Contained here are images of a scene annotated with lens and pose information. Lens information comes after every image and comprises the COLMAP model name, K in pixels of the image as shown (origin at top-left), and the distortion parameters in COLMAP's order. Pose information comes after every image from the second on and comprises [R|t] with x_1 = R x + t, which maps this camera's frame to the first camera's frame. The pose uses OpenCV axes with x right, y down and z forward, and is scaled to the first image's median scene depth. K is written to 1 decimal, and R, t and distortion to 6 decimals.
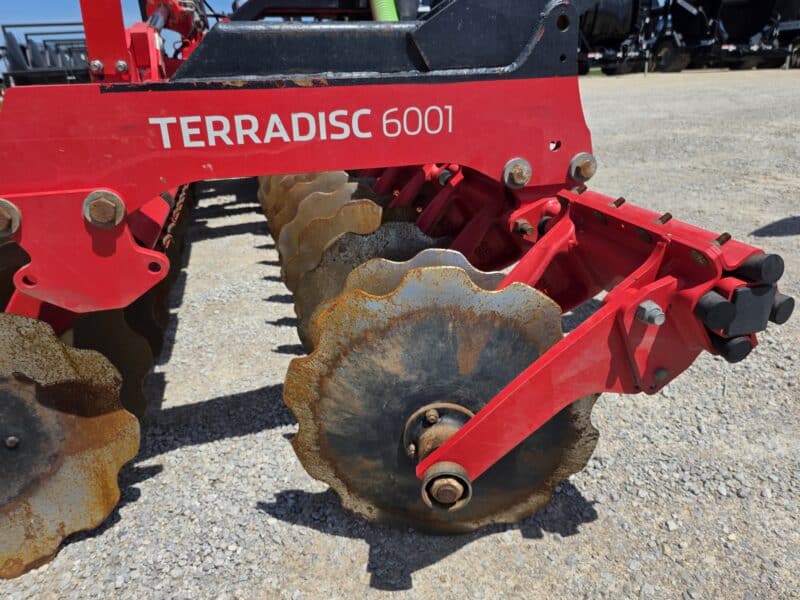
lens RADIAL K [[541.0, 0, 395.0], [0, 541.0, 288.4], [0, 0, 1]] dist [0.069478, -0.074039]
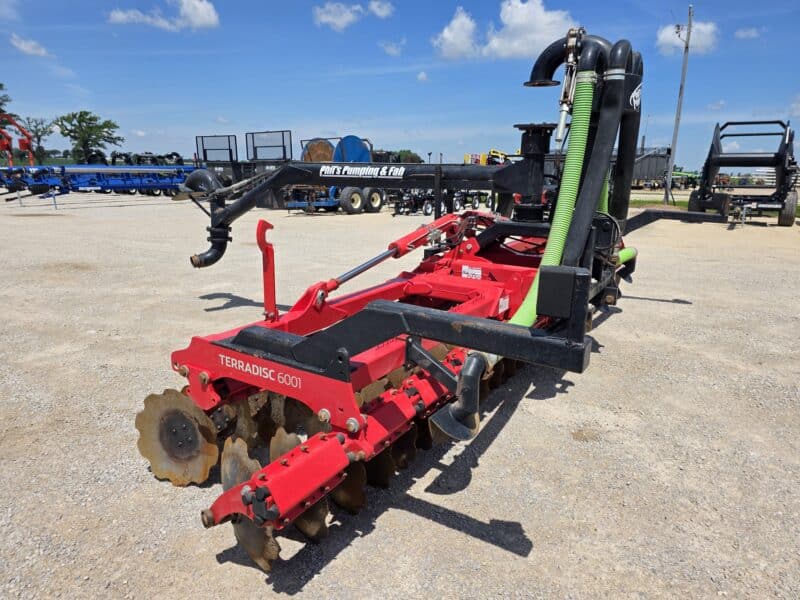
lens RADIAL K [[541.0, 0, 403.8], [0, 541.0, 293.9], [0, 0, 1]] dist [0.069478, -0.074039]
pose [[0.661410, 0.218286, -0.717557, 2.038343], [-0.317046, 0.948403, -0.003727, -0.830750], [0.679719, 0.229963, 0.696490, -0.416585]]
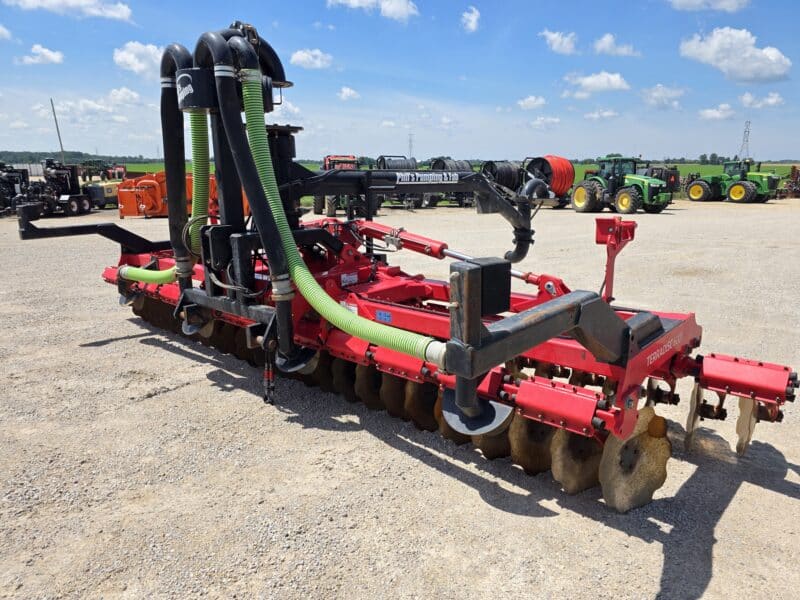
lens RADIAL K [[541.0, 0, 397.9], [0, 541.0, 295.9], [0, 0, 1]] dist [0.069478, -0.074039]
pose [[-0.863809, 0.151164, -0.480608, 0.714522], [-0.152473, 0.830761, 0.535339, -3.734785], [0.480194, 0.535710, -0.694570, 6.986477]]
